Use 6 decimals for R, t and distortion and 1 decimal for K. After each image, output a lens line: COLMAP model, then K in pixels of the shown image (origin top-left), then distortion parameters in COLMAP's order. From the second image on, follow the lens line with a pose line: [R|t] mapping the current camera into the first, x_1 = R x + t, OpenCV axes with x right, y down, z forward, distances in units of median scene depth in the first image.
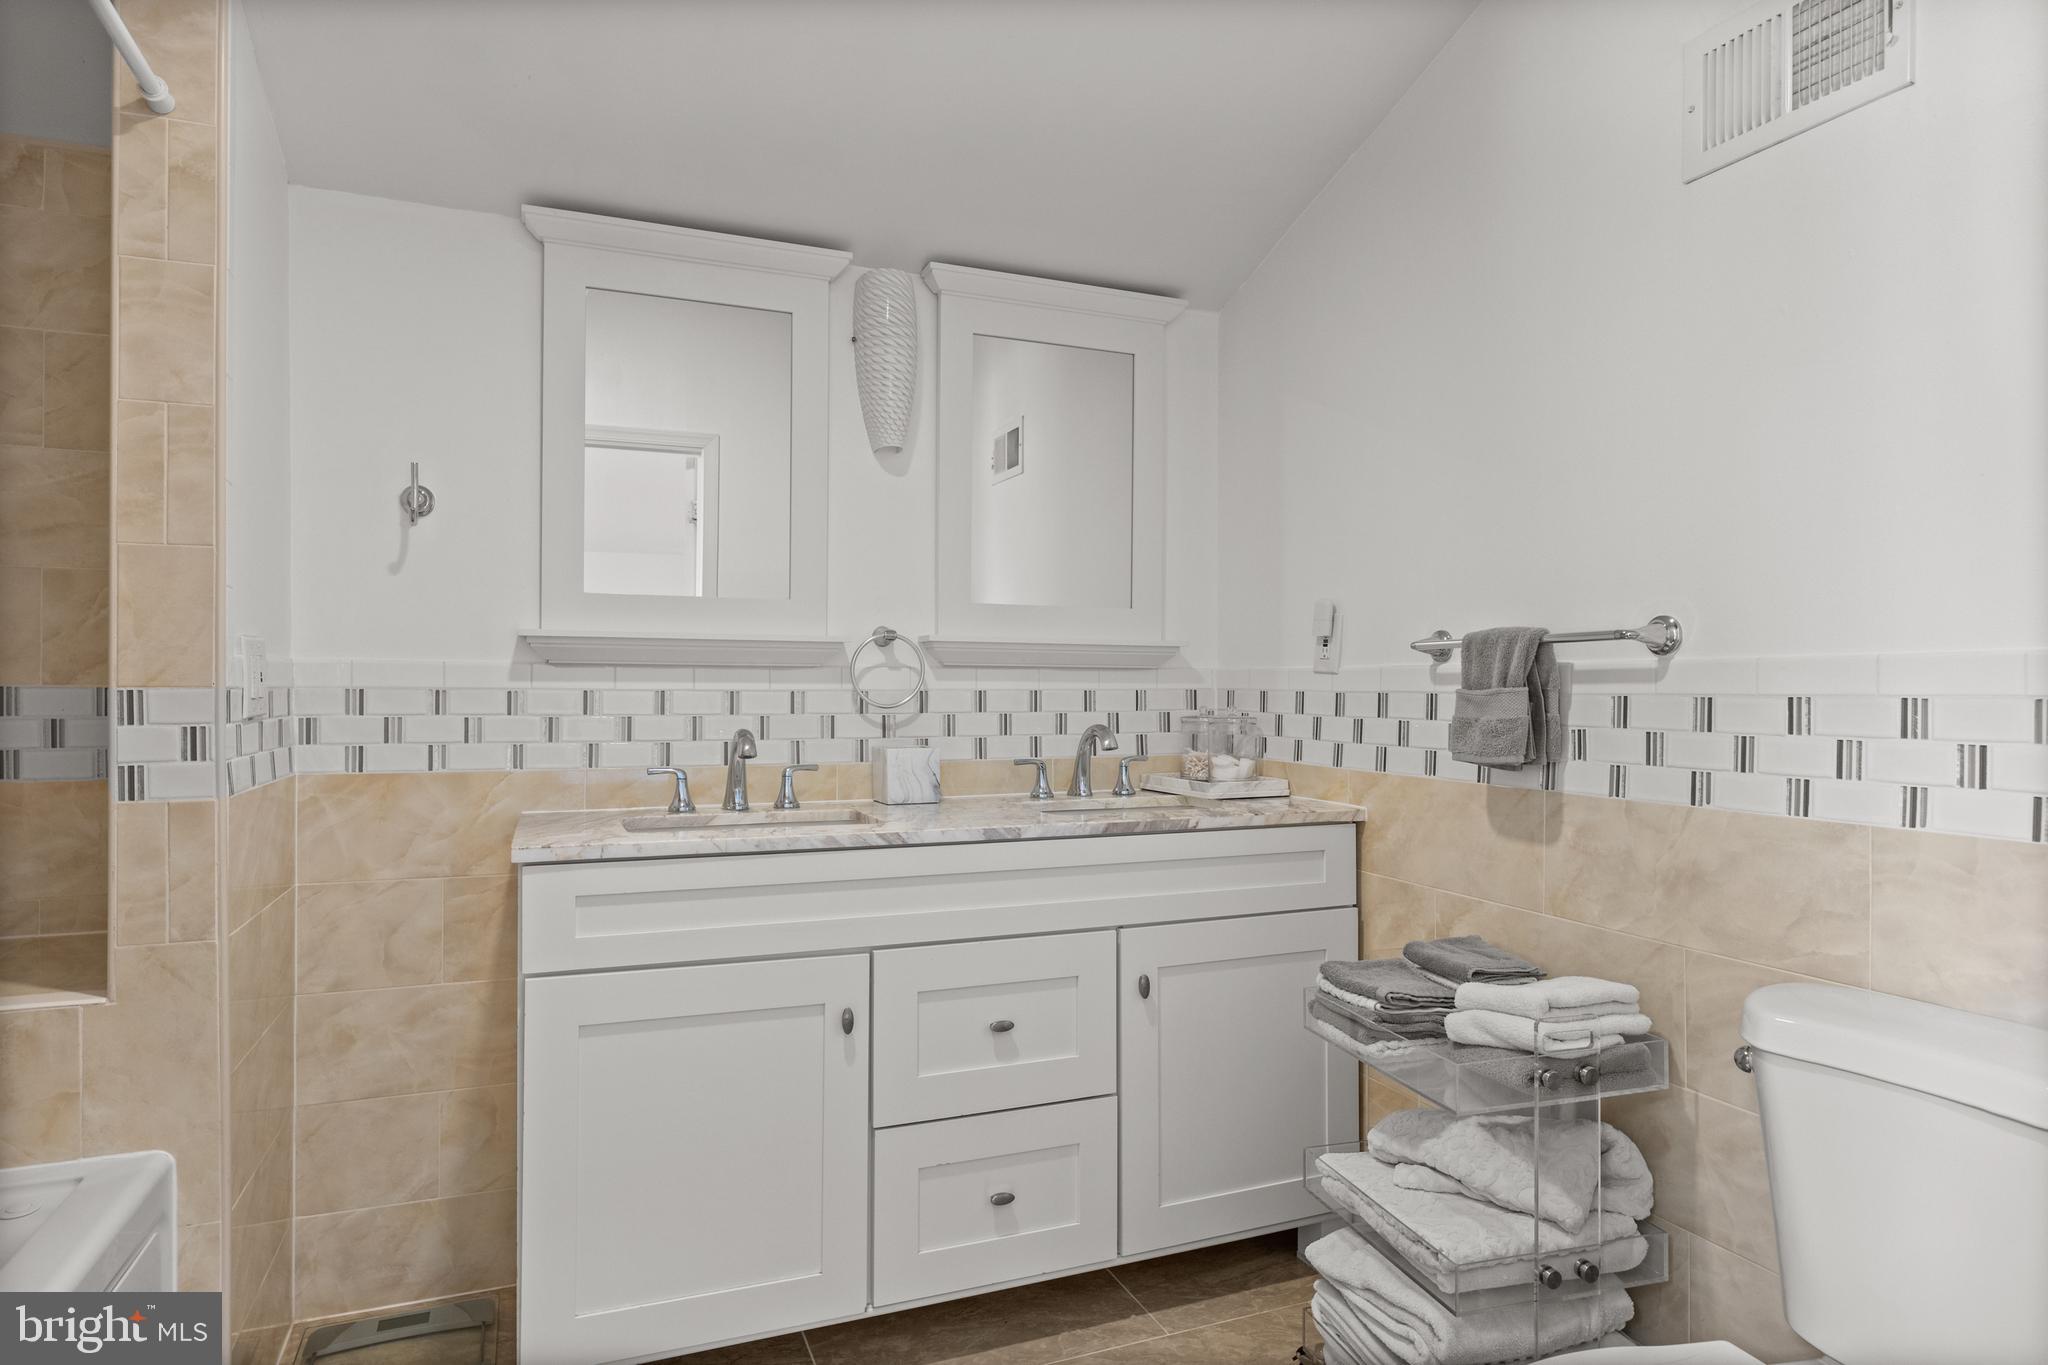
lens RADIAL K [[1147.7, 0, 1024.0], [0, 1147.7, 682.5], [0, 0, 1]] dist [-0.000201, -0.000382]
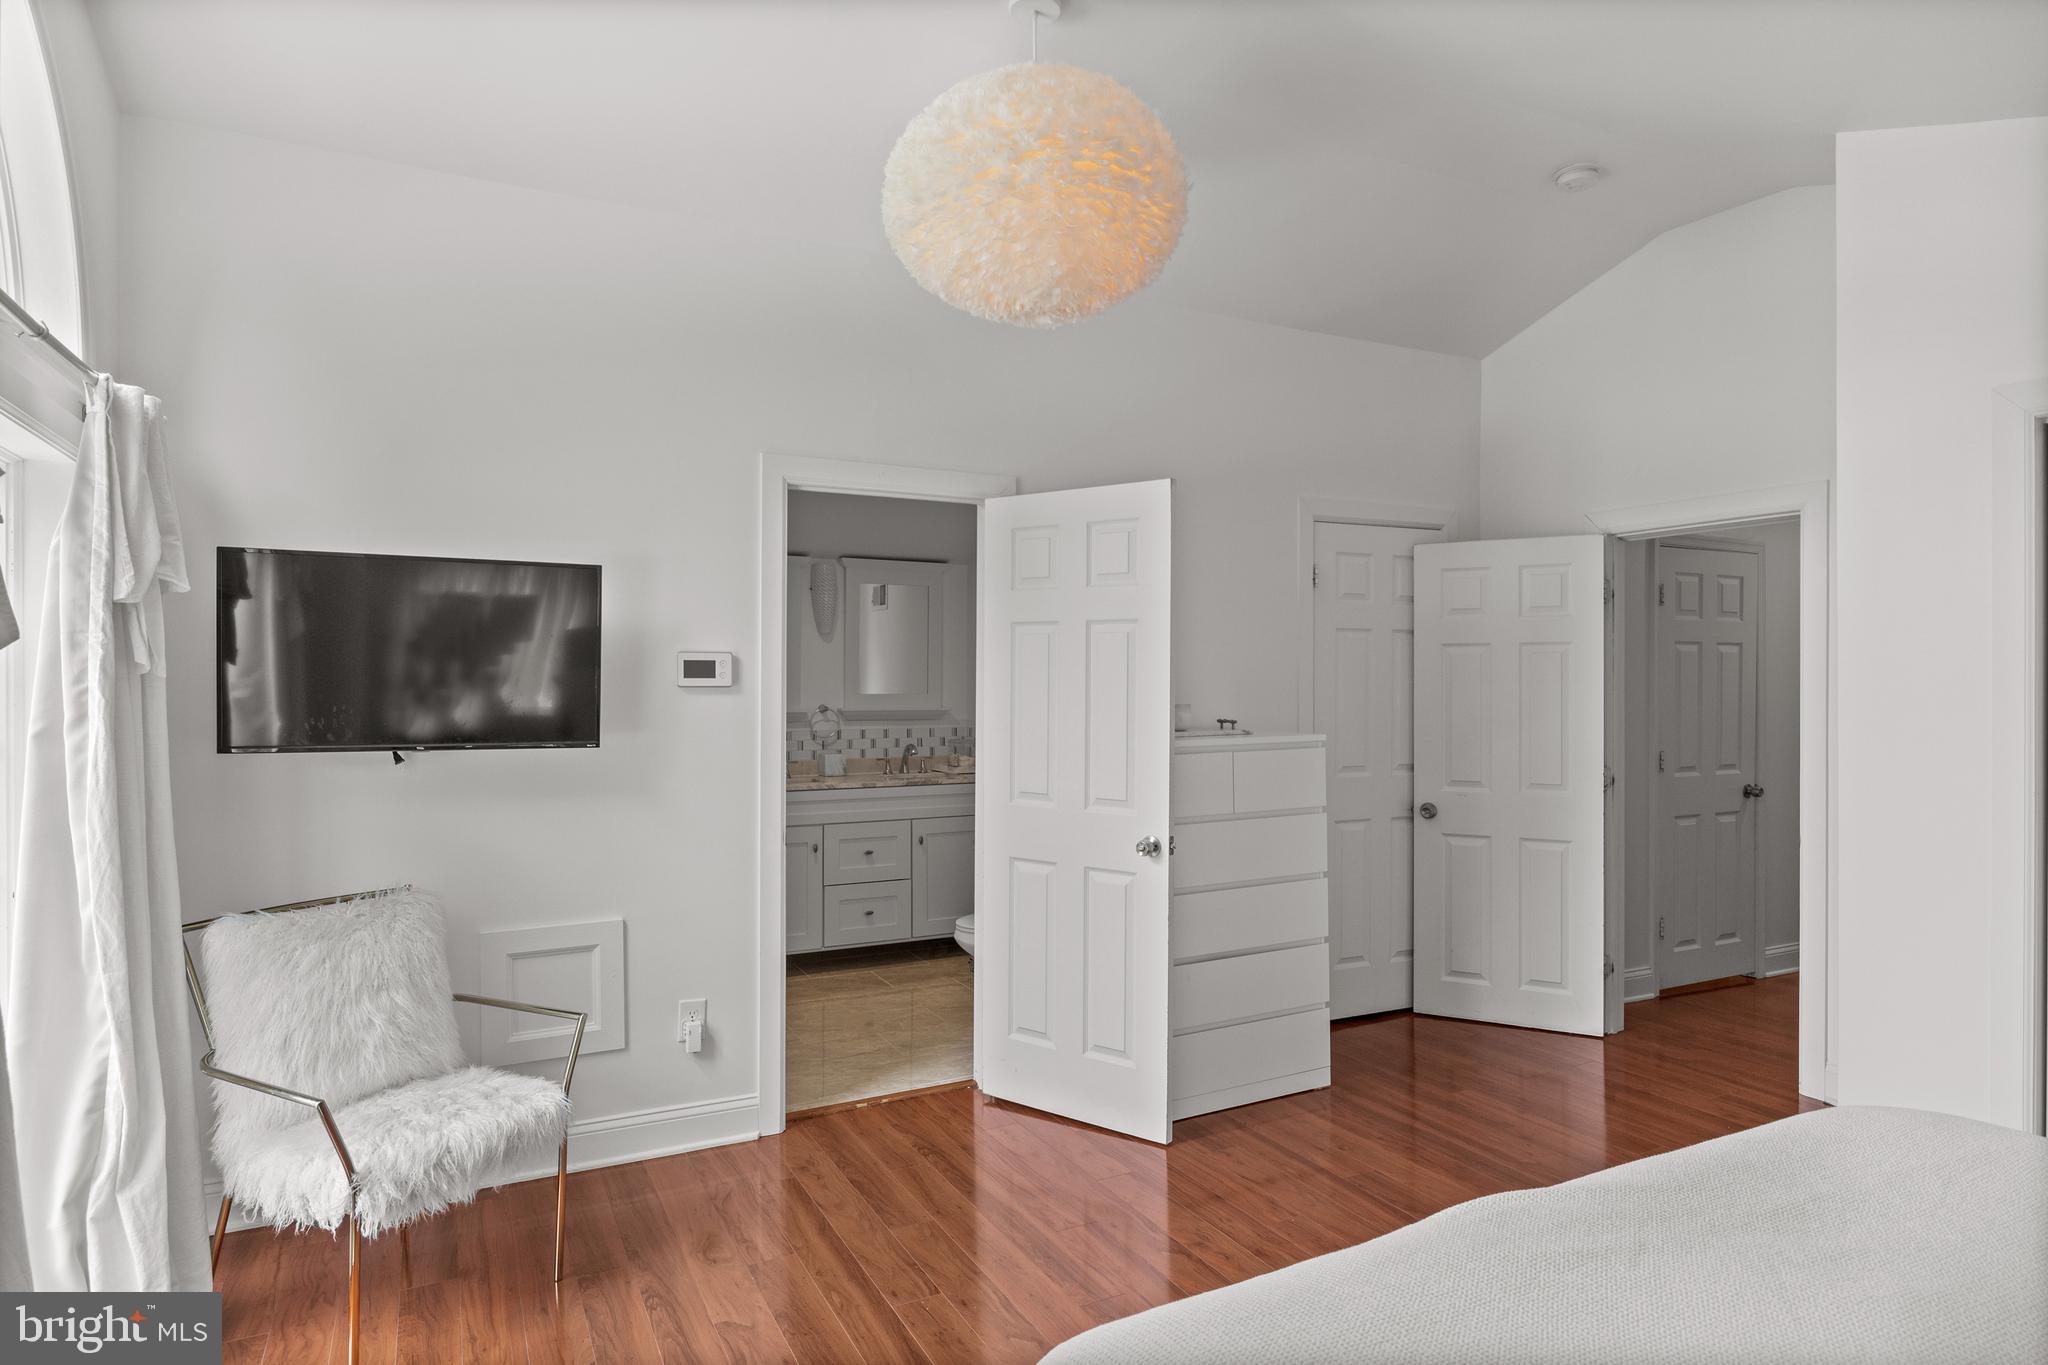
lens RADIAL K [[1147.7, 0, 1024.0], [0, 1147.7, 682.5], [0, 0, 1]] dist [-0.000201, -0.000382]
pose [[0.996107, -0.000308, 0.088157, 0.088616], [-0.000488, 0.999959, 0.009007, -0.116389], [-0.088156, -0.009015, 0.996066, -1.461017]]
